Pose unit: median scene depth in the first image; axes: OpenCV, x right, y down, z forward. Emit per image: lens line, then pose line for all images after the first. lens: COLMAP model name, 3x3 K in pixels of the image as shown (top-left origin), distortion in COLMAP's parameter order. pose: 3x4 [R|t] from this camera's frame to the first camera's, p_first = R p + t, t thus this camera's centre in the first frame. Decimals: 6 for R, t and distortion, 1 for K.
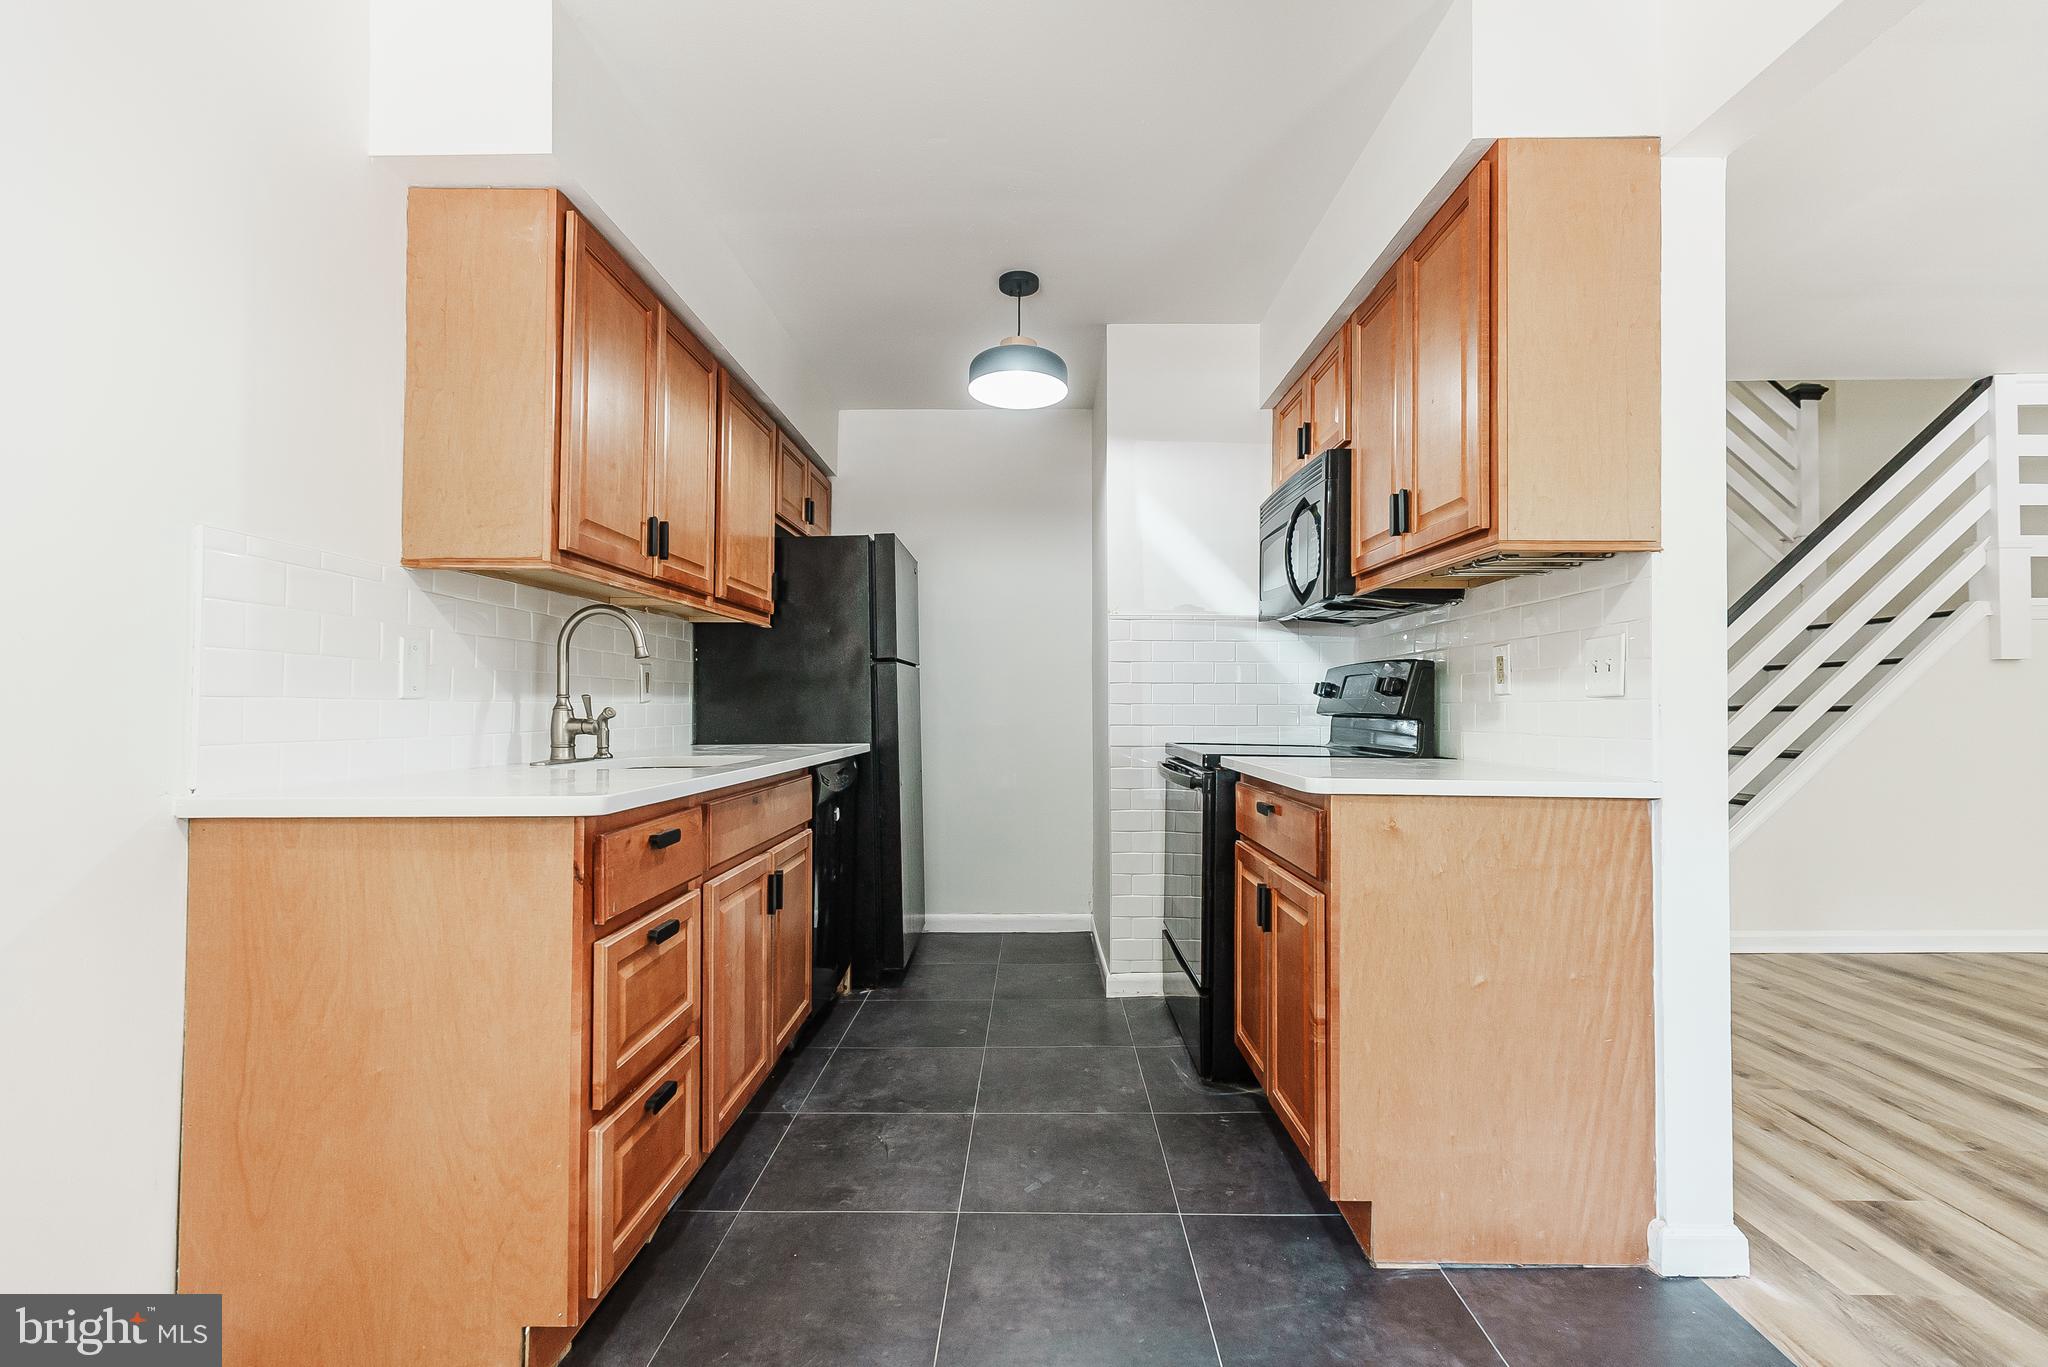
lens RADIAL K [[918.1, 0, 1027.8], [0, 918.1, 688.2], [0, 0, 1]] dist [0.003212, 0.000090]
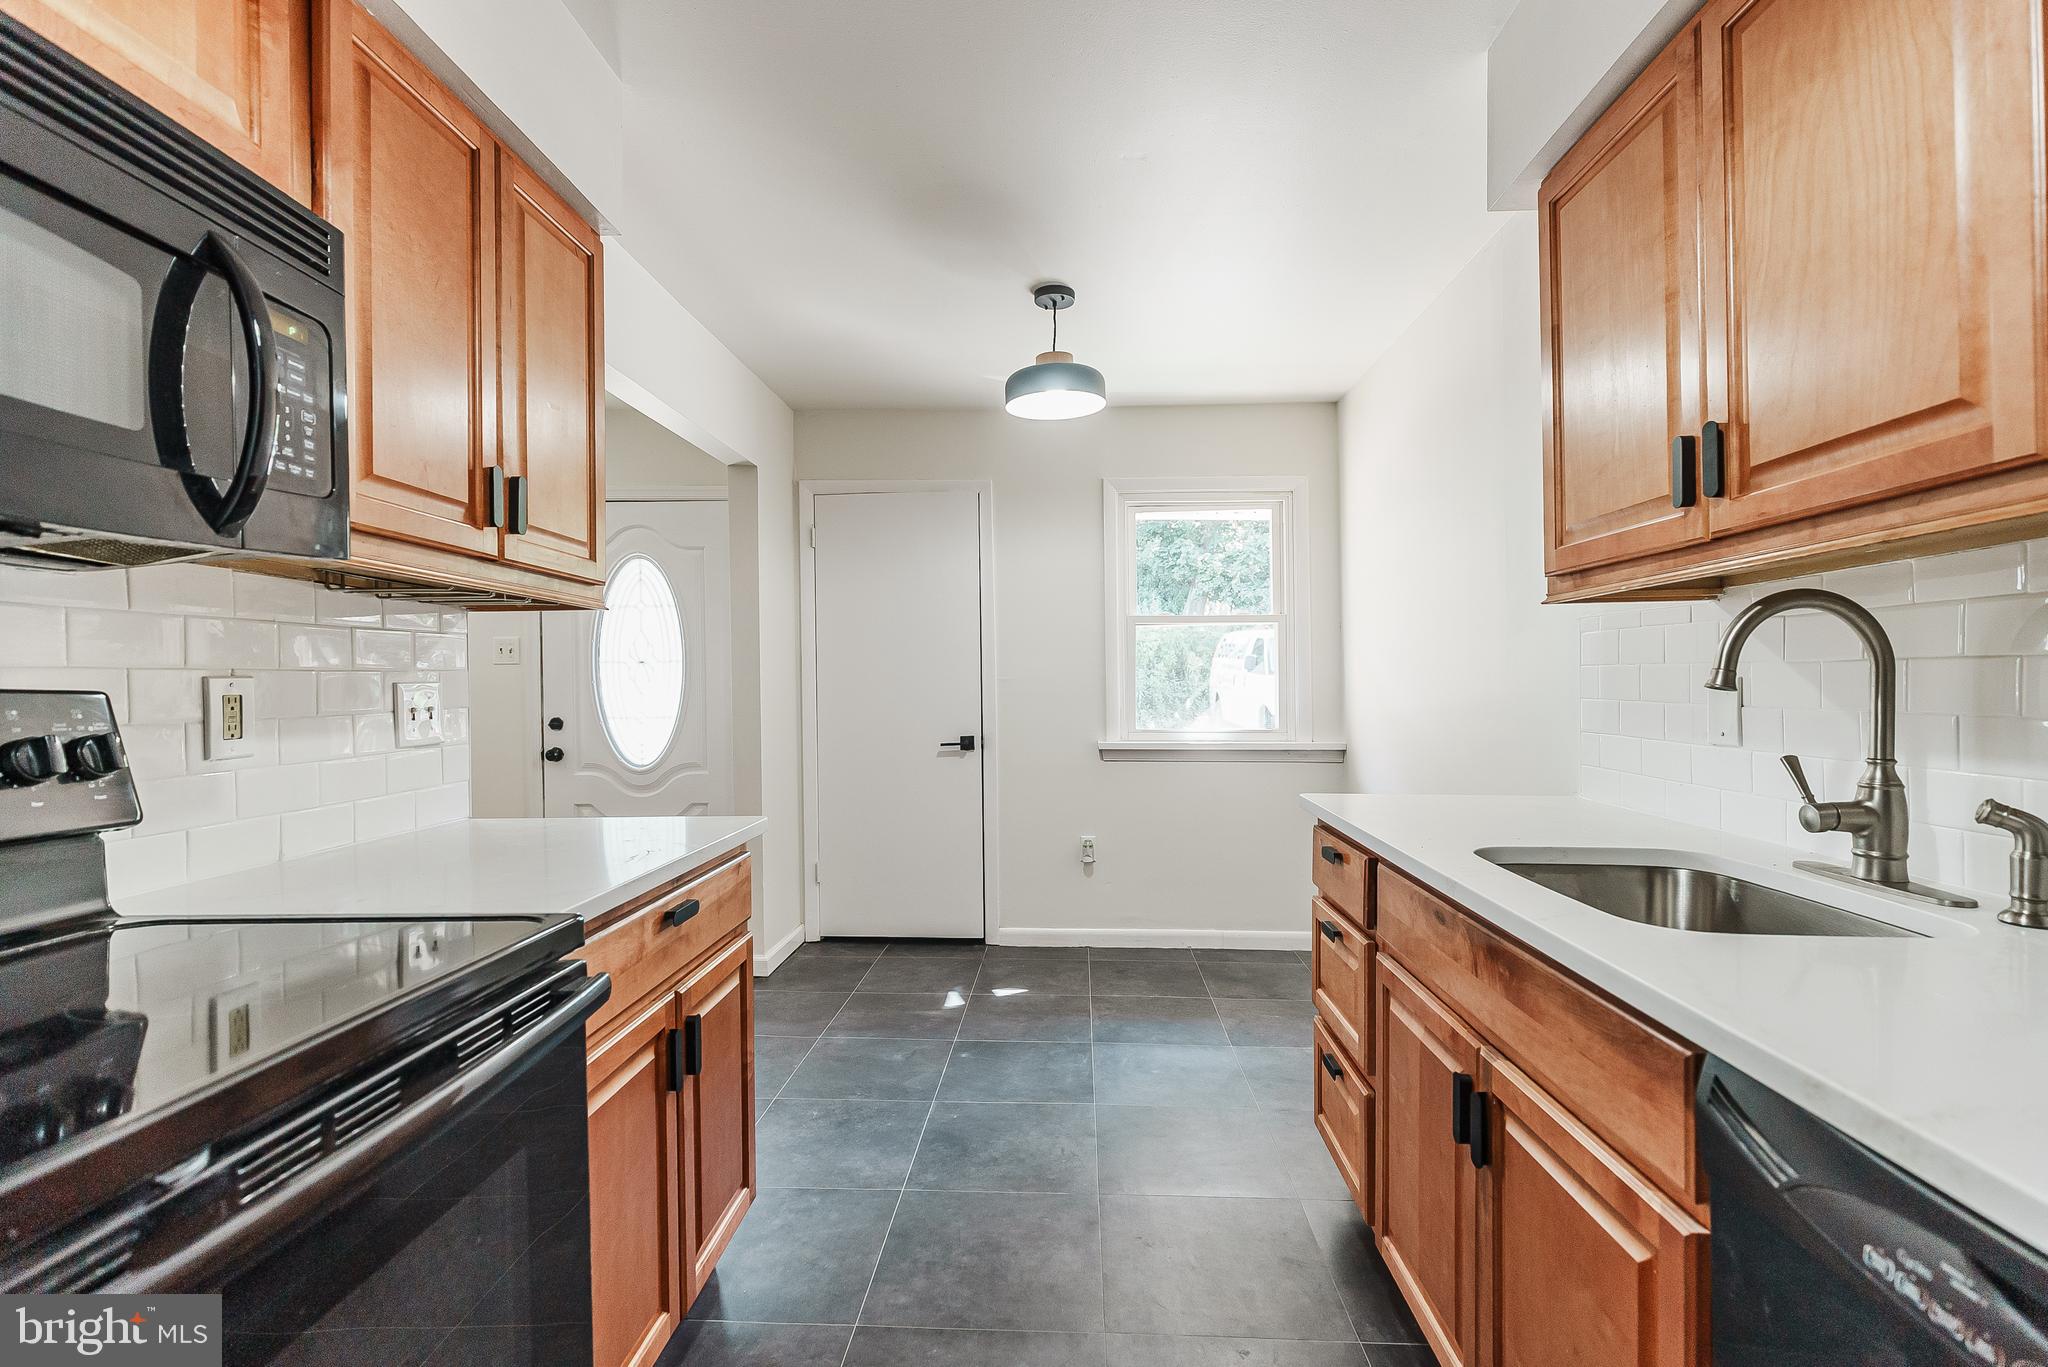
lens RADIAL K [[918.1, 0, 1027.8], [0, 918.1, 688.2], [0, 0, 1]] dist [0.003212, 0.000090]
pose [[-0.999232, 0.004343, 0.038945, -0.033049], [0.003861, 0.999915, -0.012441, -0.028920], [-0.038996, -0.012281, -0.999164, 1.562307]]
